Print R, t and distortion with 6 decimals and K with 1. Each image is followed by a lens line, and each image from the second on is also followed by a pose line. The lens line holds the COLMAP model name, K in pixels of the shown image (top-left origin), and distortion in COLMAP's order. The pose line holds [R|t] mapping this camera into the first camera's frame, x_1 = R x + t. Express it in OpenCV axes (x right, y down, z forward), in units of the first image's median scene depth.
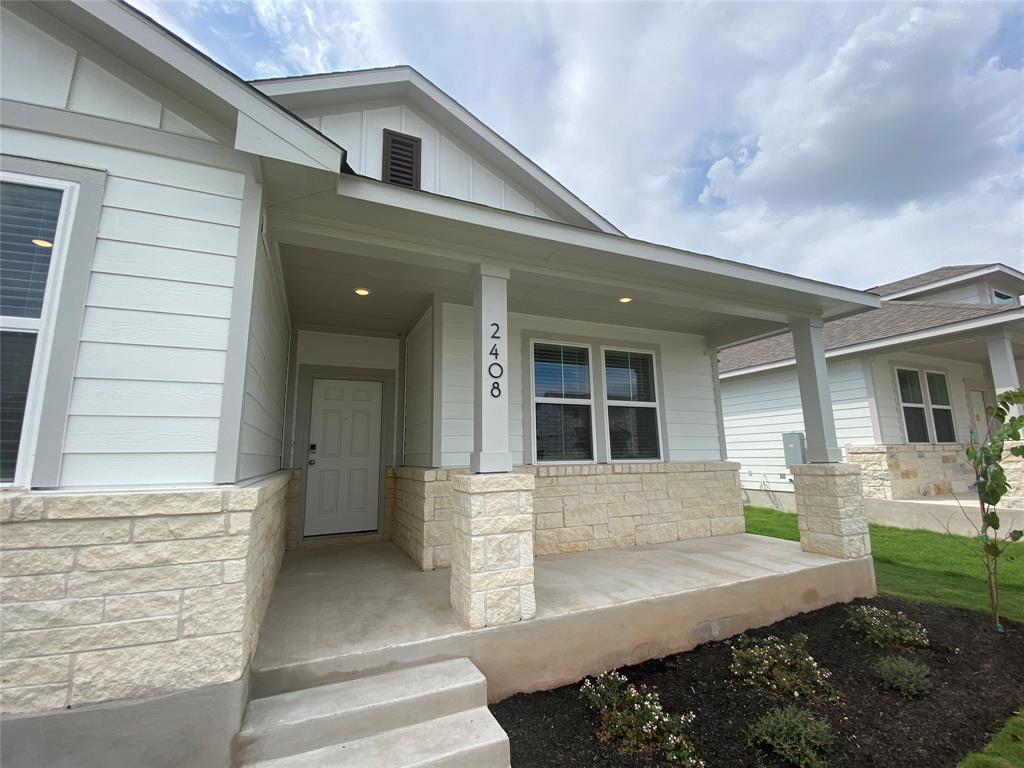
lens RADIAL K [[445.1, 0, 511.9], [0, 445.1, 378.7], [0, 0, 1]] dist [0.018229, -0.001836]
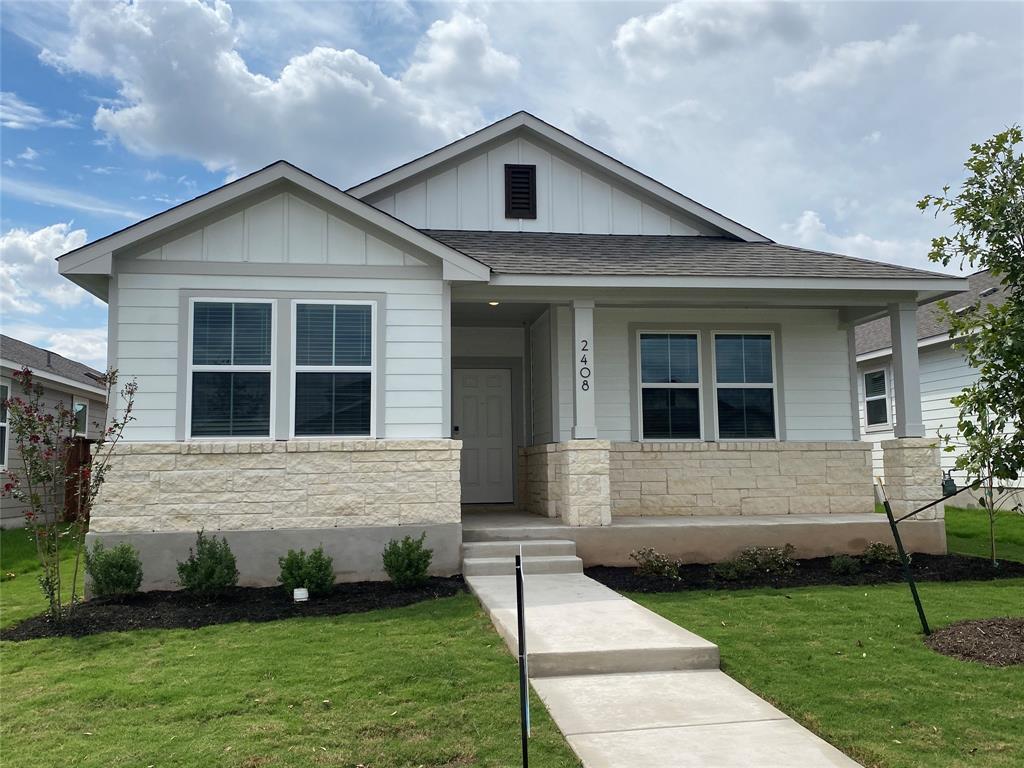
lens RADIAL K [[894.1, 0, 510.5], [0, 894.1, 382.2], [0, 0, 1]] dist [0.022361, 0.005465]
pose [[0.961926, -0.023237, -0.272319, 0.368491], [0.043813, 0.996604, 0.069721, -0.141317], [0.269774, -0.078998, 0.959678, -1.342471]]
